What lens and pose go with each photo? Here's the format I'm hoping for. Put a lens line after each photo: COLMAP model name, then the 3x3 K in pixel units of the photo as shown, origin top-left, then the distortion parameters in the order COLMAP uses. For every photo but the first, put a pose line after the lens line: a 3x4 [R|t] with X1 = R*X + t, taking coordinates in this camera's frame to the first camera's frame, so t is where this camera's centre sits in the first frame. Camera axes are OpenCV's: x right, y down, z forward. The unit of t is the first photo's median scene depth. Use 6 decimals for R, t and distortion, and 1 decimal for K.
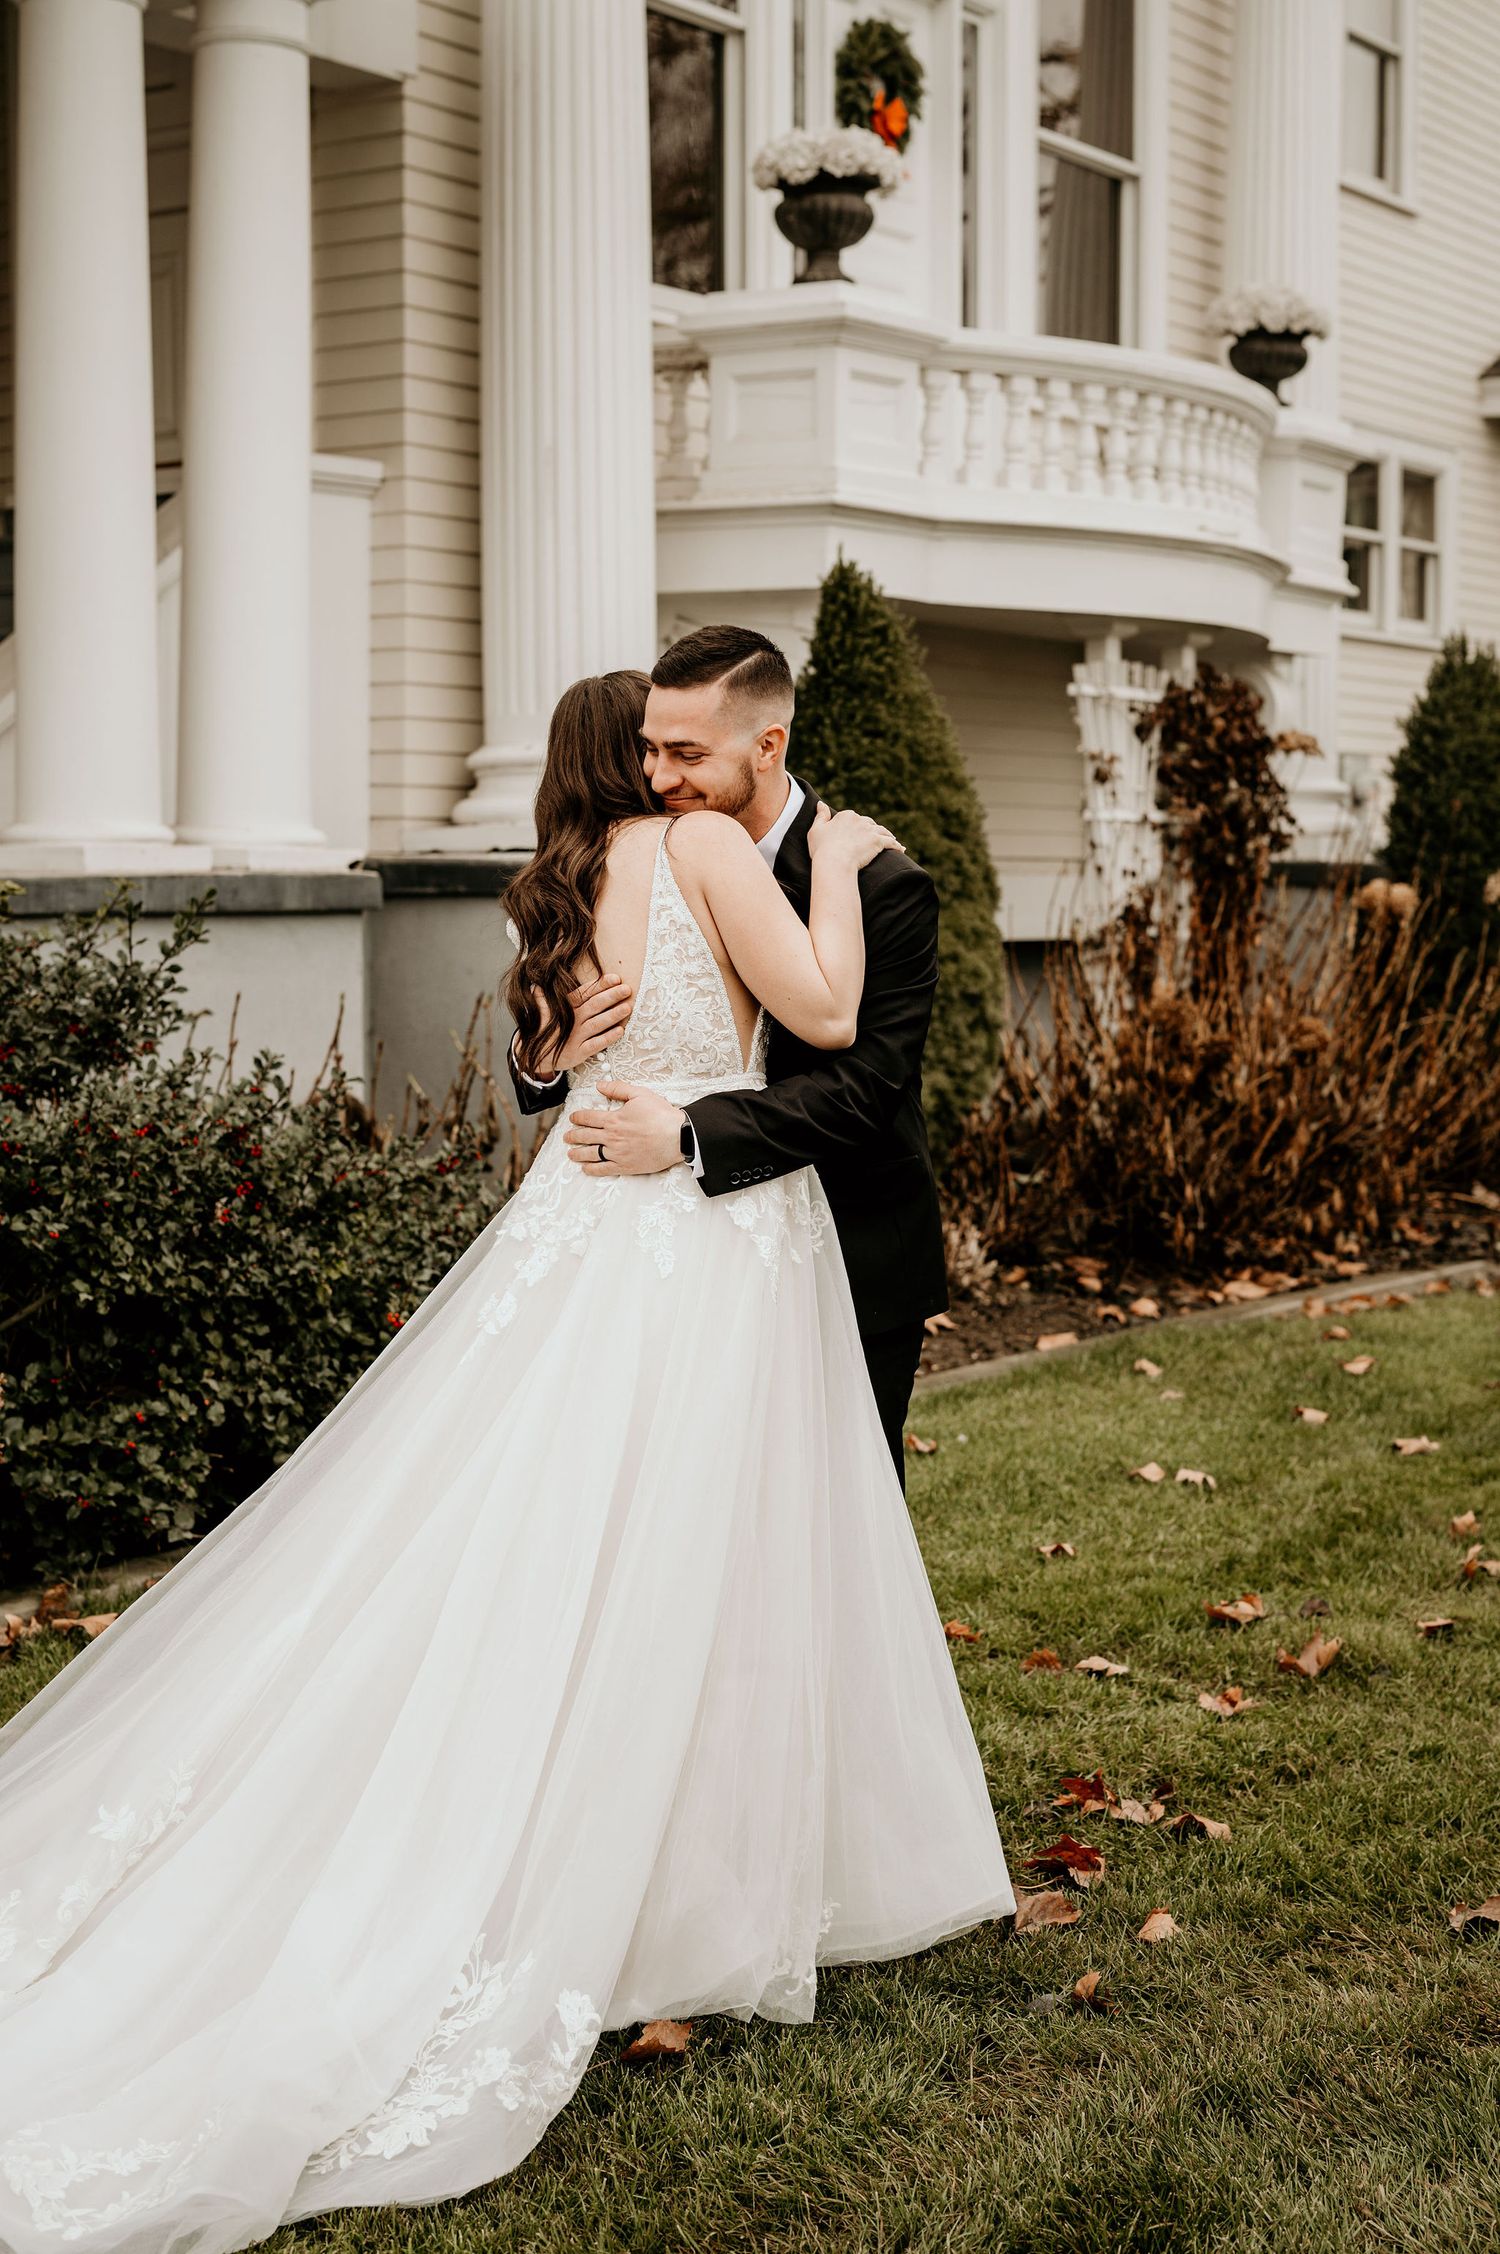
lens RADIAL K [[3362.5, 0, 750.0], [0, 3362.5, 1127.0], [0, 0, 1]] dist [-0.029431, 0.099339]
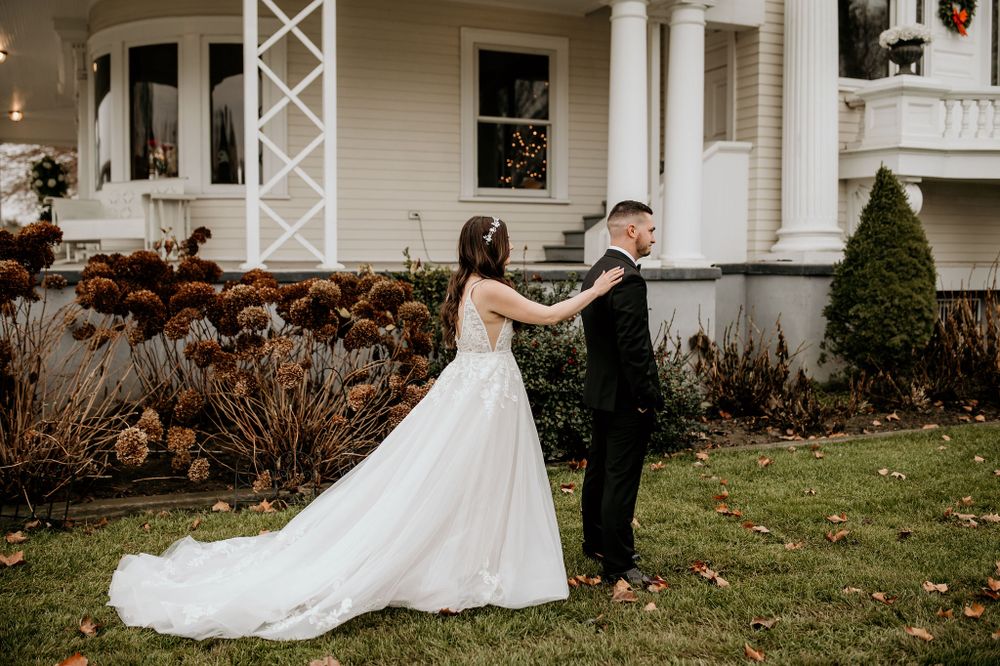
lens RADIAL K [[1001.8, 0, 506.7], [0, 1001.8, 317.0], [0, 0, 1]] dist [-0.028390, -0.018611]
pose [[0.852876, 0.029446, -0.521283, 0.203189], [-0.039473, 0.999187, -0.008140, -0.009913], [0.520619, 0.027519, 0.853345, 0.045633]]
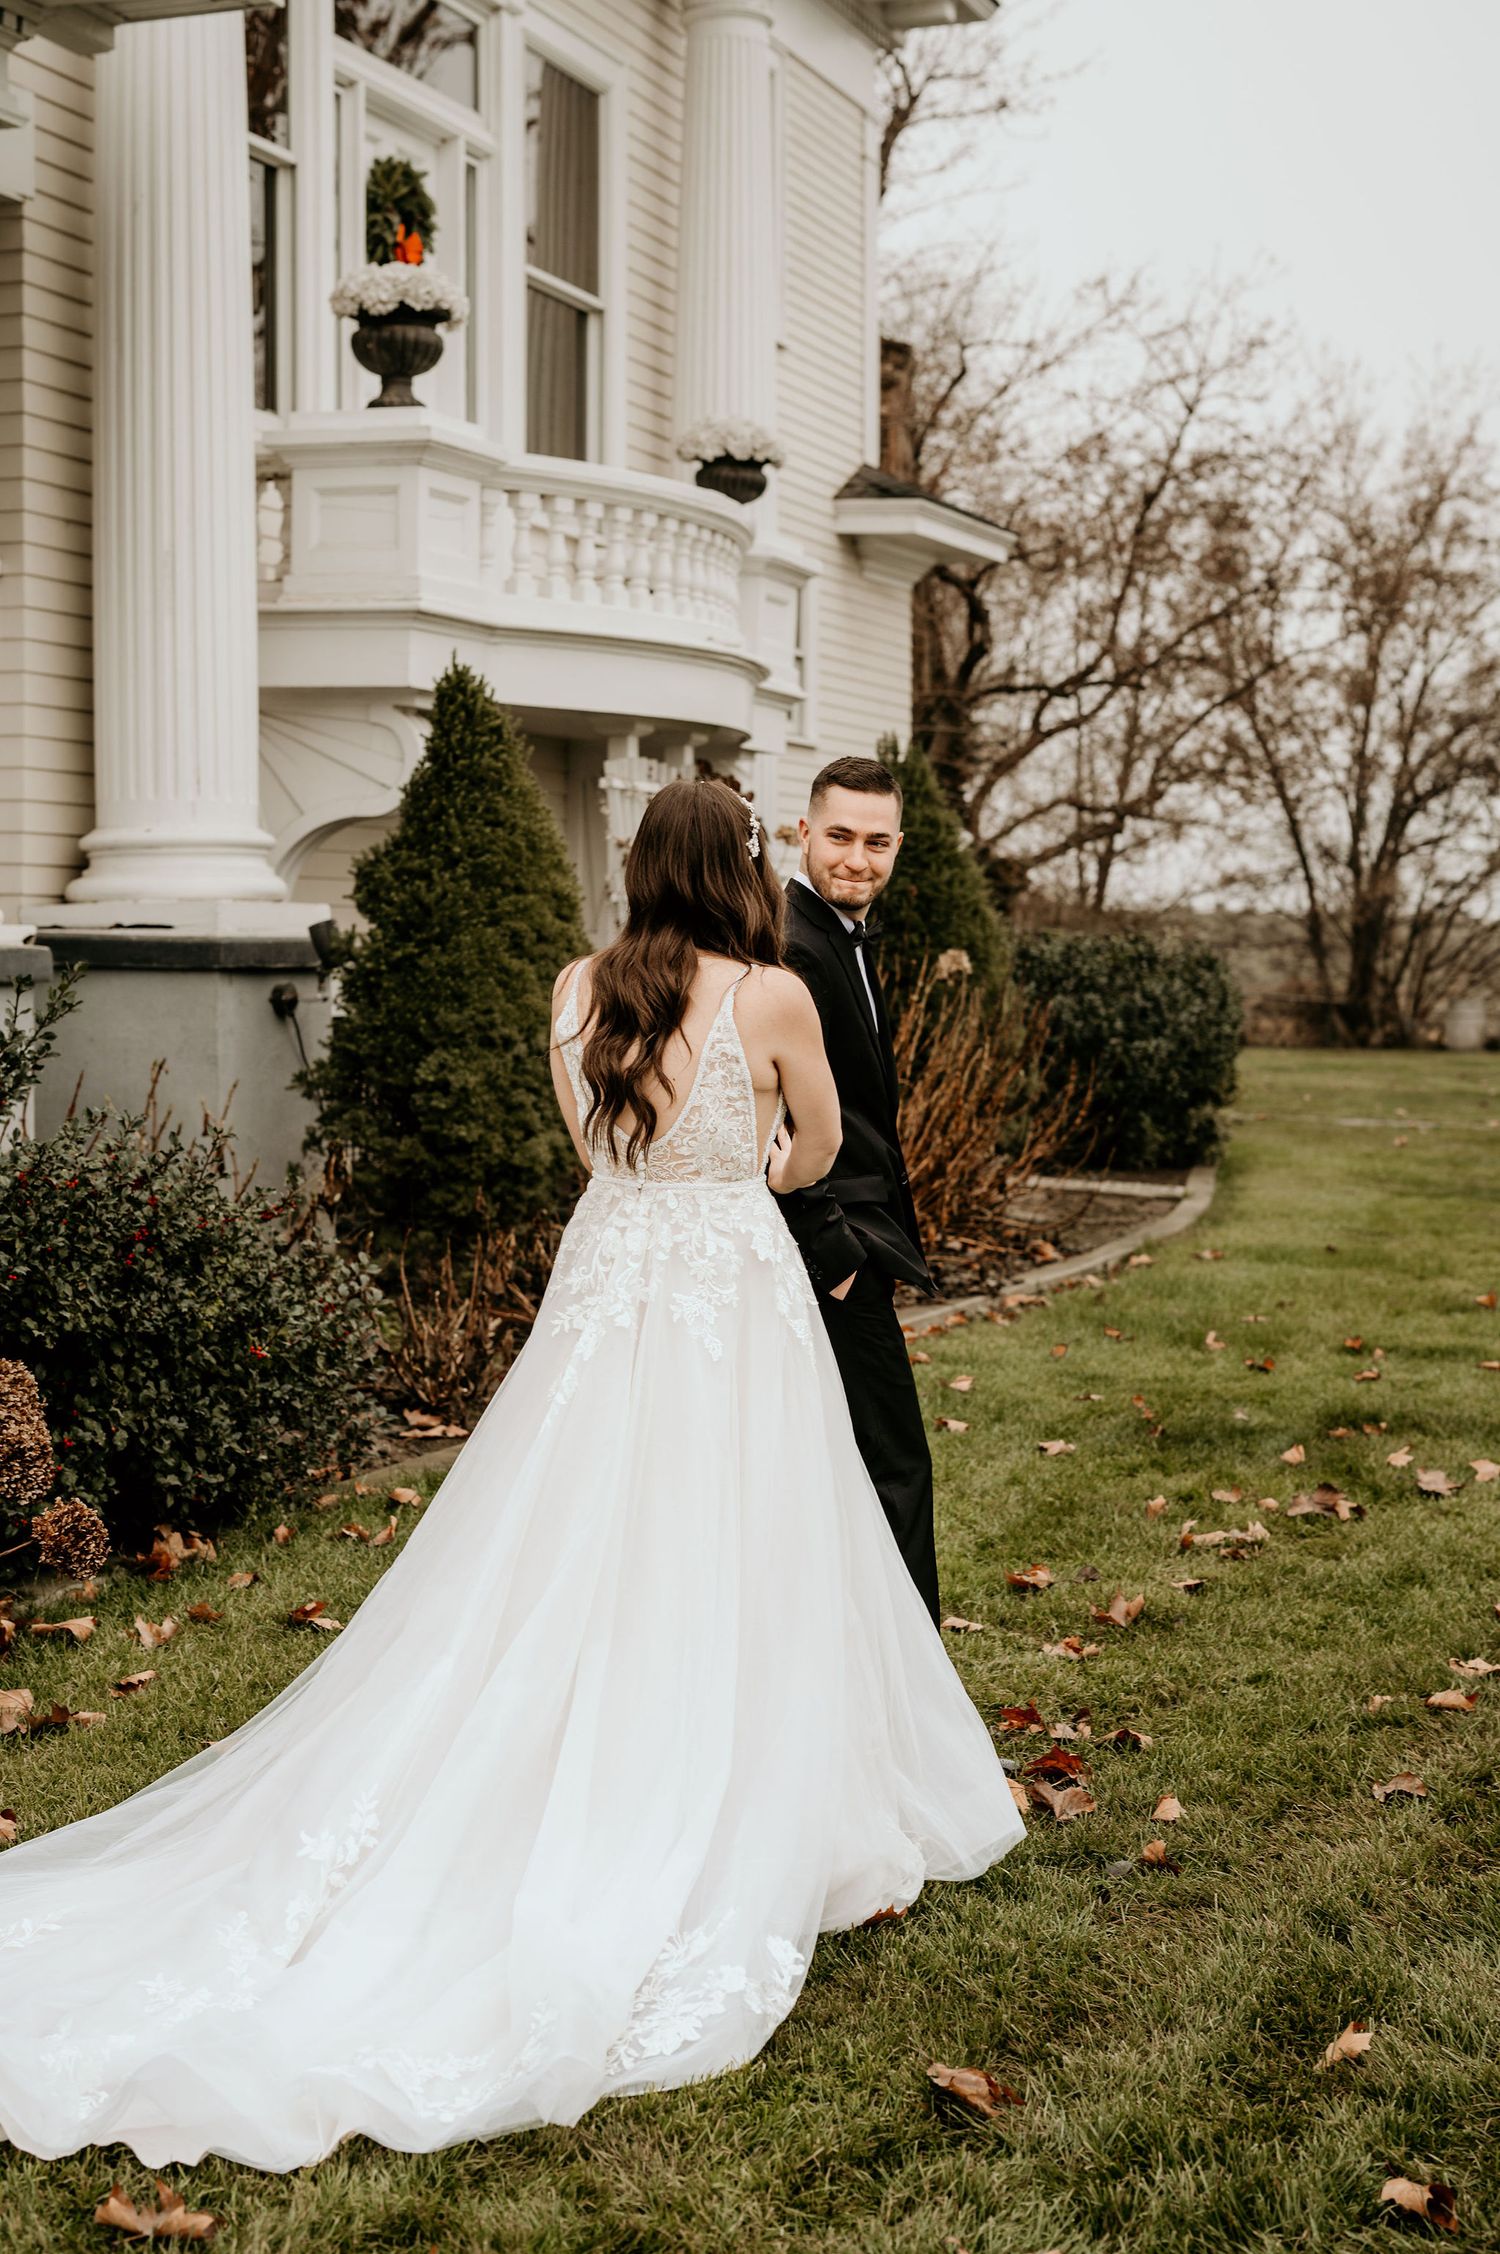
lens RADIAL K [[3289.3, 0, 736.1], [0, 3289.3, 1138.1], [0, 0, 1]] dist [-0.013993, 0.065923]
pose [[0.972469, -0.007959, 0.232897, -0.128333], [0.011951, 0.999805, -0.015738, 0.003564], [-0.232727, 0.018088, 0.972374, -0.058793]]
